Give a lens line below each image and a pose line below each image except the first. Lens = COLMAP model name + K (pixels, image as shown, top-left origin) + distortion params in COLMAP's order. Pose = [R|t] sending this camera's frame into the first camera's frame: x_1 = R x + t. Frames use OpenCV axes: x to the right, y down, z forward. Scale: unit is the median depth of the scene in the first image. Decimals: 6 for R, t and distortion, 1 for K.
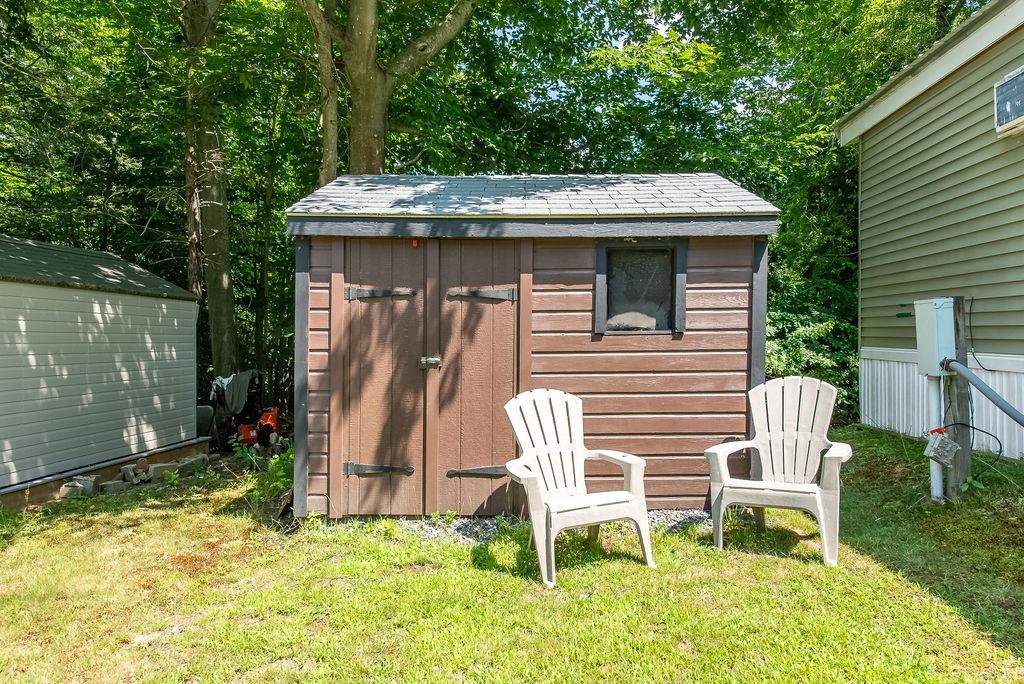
lens RADIAL K [[640.5, 0, 512.0], [0, 640.5, 342.0], [0, 0, 1]] dist [0.017108, -0.000719]
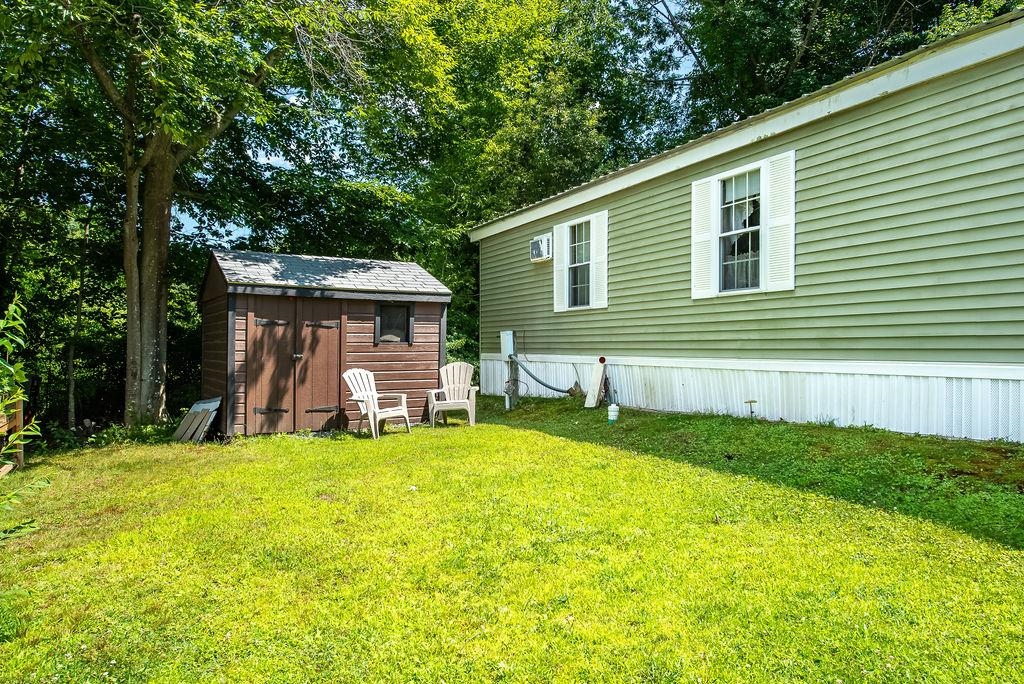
lens RADIAL K [[695.0, 0, 512.0], [0, 695.0, 342.0], [0, 0, 1]] dist [-0.000210, -0.000025]
pose [[0.856241, 0.009335, 0.516492, -0.691152], [0.002946, 0.999732, -0.022954, 0.036799], [-0.516568, 0.021176, 0.855984, -1.262120]]
